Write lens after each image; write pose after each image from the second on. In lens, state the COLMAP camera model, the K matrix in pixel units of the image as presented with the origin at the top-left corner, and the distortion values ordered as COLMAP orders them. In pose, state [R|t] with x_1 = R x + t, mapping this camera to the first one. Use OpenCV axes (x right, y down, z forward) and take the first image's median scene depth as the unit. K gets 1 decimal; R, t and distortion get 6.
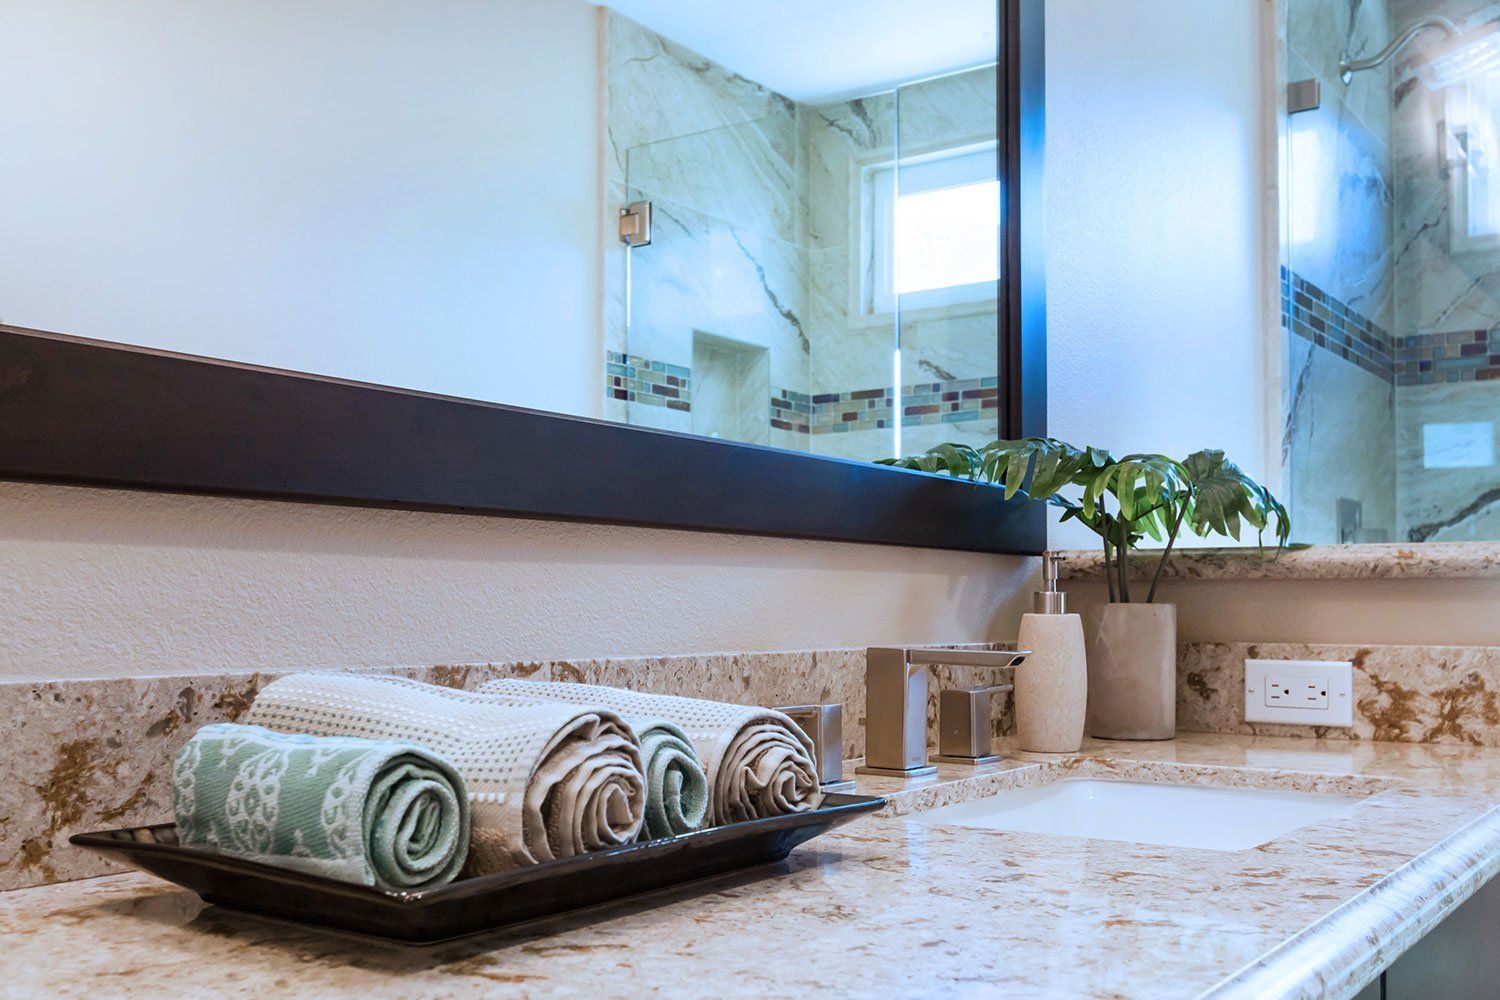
lens RADIAL K [[1463.6, 0, 751.7], [0, 1463.6, 563.0], [0, 0, 1]] dist [-0.016053, 0.000000]
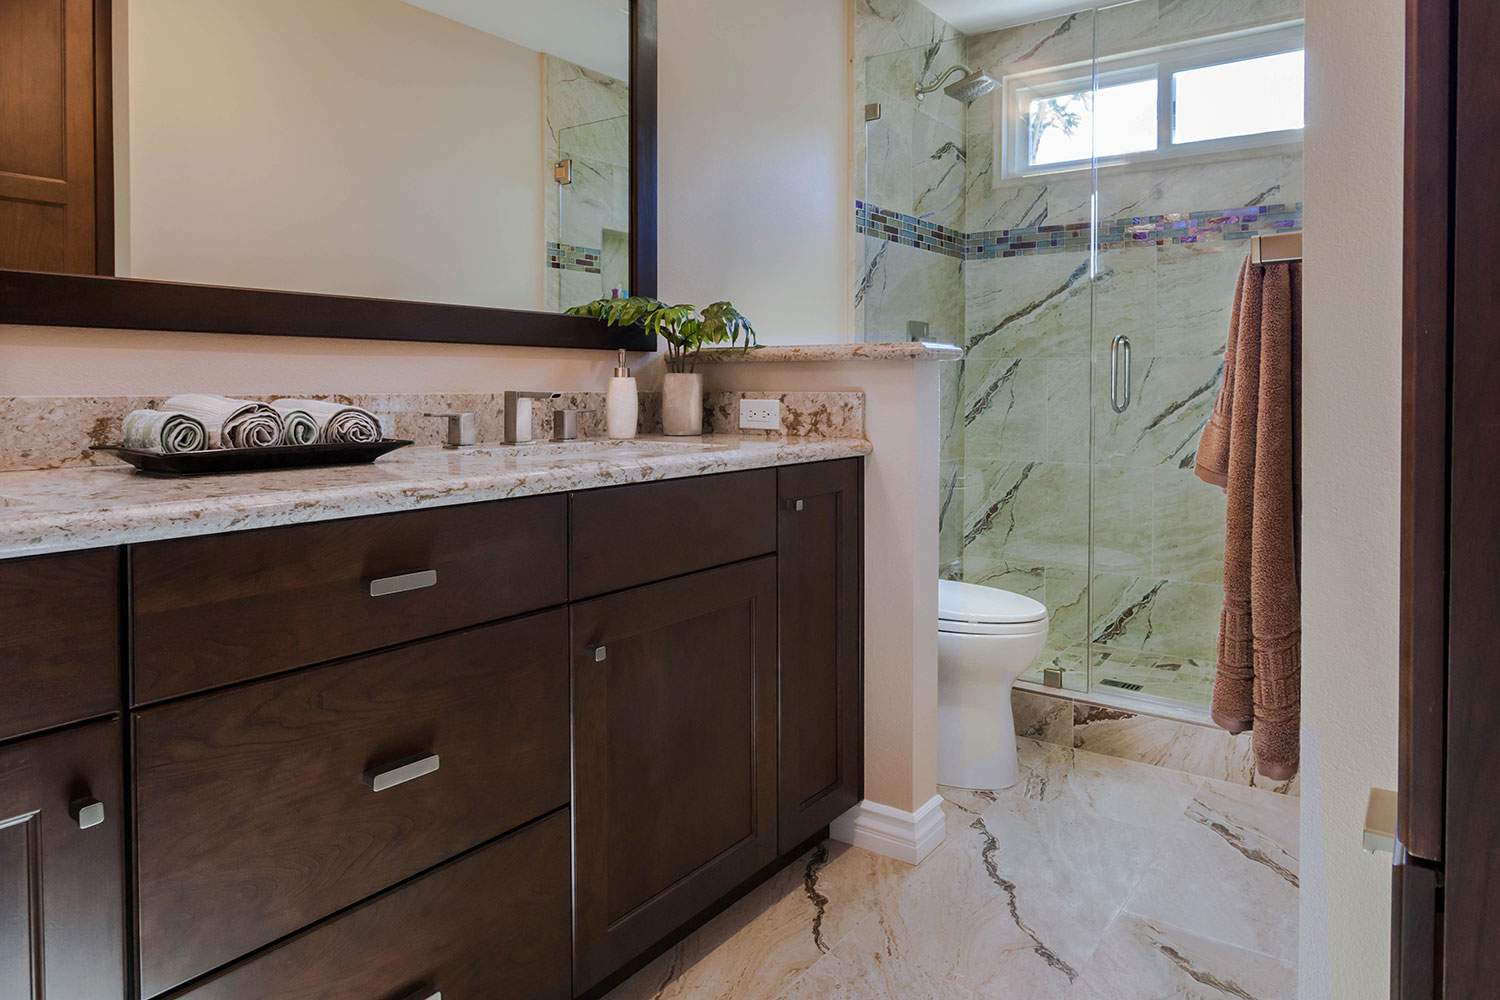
lens RADIAL K [[916.7, 0, 762.8], [0, 916.7, 396.0], [0, 0, 1]] dist [-0.008194, -0.003835]
pose [[0.999992, -0.002728, -0.002797, 0.394241], [0.002844, 0.999092, 0.042519, 0.003669], [0.002678, -0.042526, 0.999092, -0.368889]]
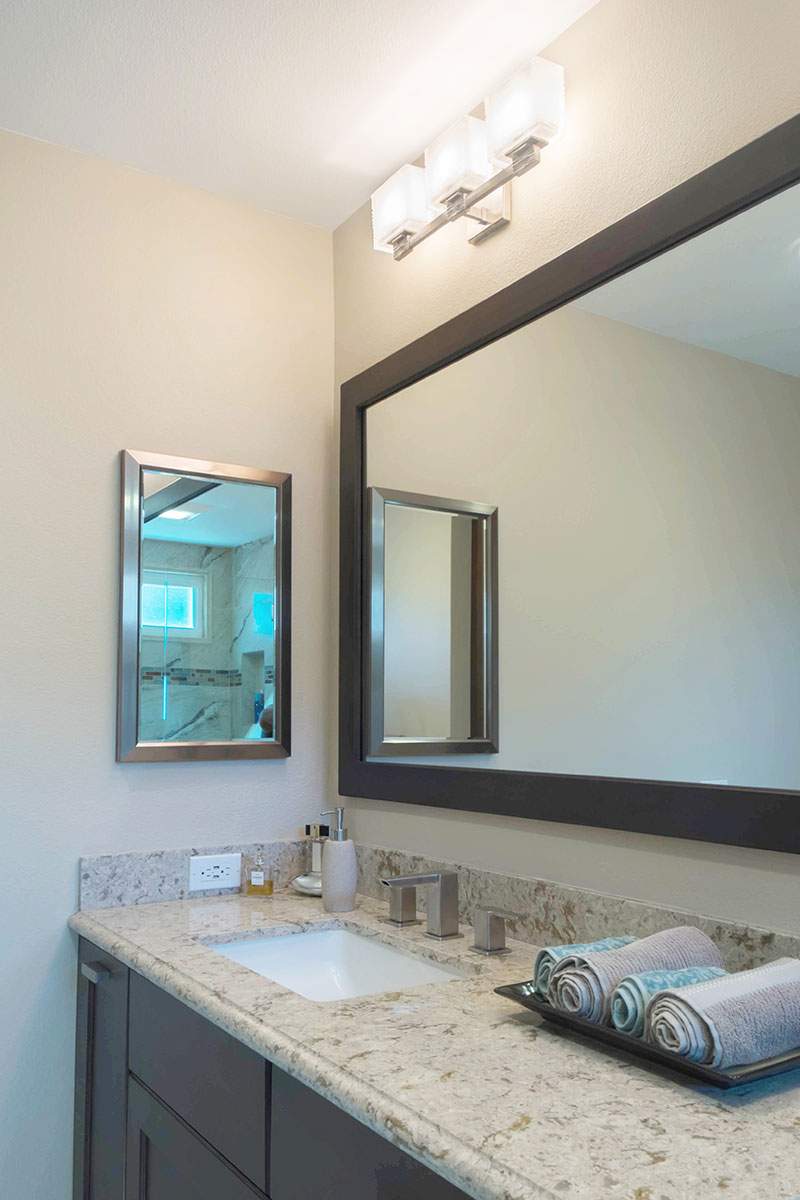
lens RADIAL K [[954.5, 0, 414.8], [0, 954.5, 661.6], [0, 0, 1]] dist [0.001565, -0.006543]
pose [[-0.349645, -0.070726, -0.934209, 0.654975], [0.016297, 0.996536, -0.081544, -0.115957], [0.936740, -0.043736, -0.347282, 0.553279]]
